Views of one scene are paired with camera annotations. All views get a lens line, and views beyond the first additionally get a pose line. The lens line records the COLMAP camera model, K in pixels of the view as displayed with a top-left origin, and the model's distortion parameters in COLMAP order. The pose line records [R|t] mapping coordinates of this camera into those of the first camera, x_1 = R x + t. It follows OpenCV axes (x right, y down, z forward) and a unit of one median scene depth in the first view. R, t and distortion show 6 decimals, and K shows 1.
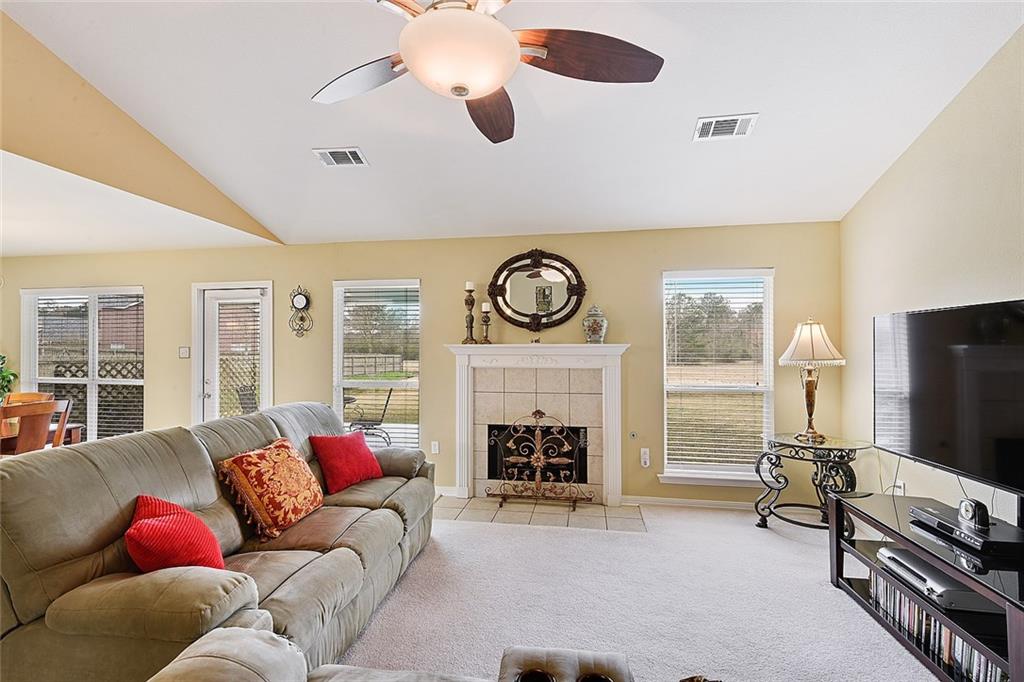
lens RADIAL K [[468.2, 0, 510.2], [0, 468.2, 345.4], [0, 0, 1]] dist [0.001662, -0.000070]
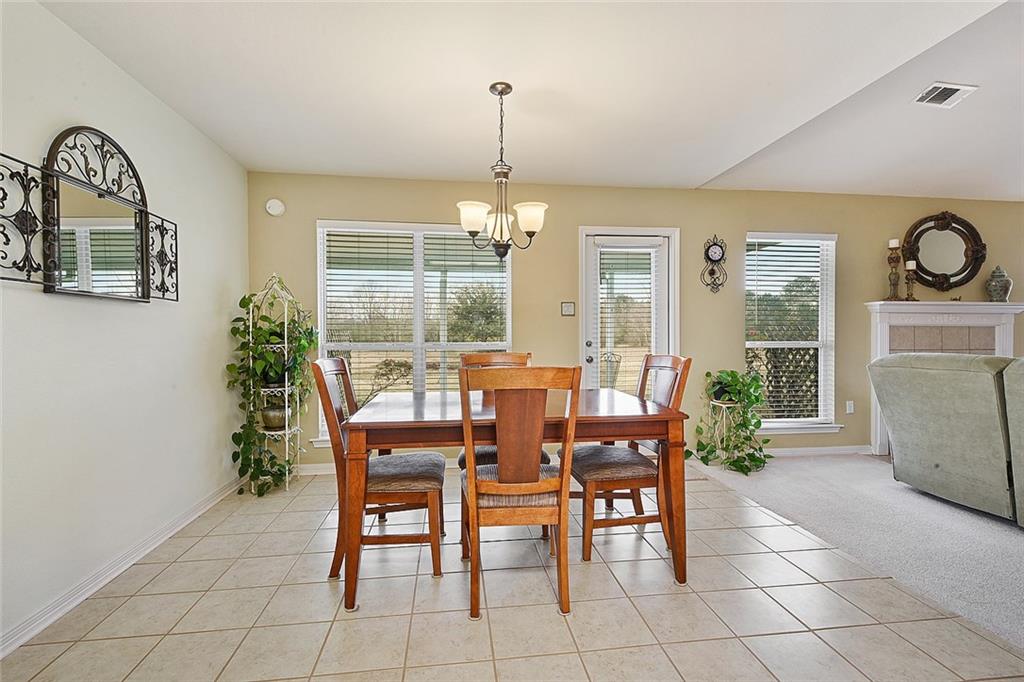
lens RADIAL K [[468.2, 0, 510.3], [0, 468.2, 343.5], [0, 0, 1]] dist [0.001662, -0.000070]
pose [[0.960127, -0.002952, 0.279547, -1.167115], [0.000227, 0.999952, 0.009780, 0.077534], [-0.279563, -0.009326, 0.960082, 0.262268]]
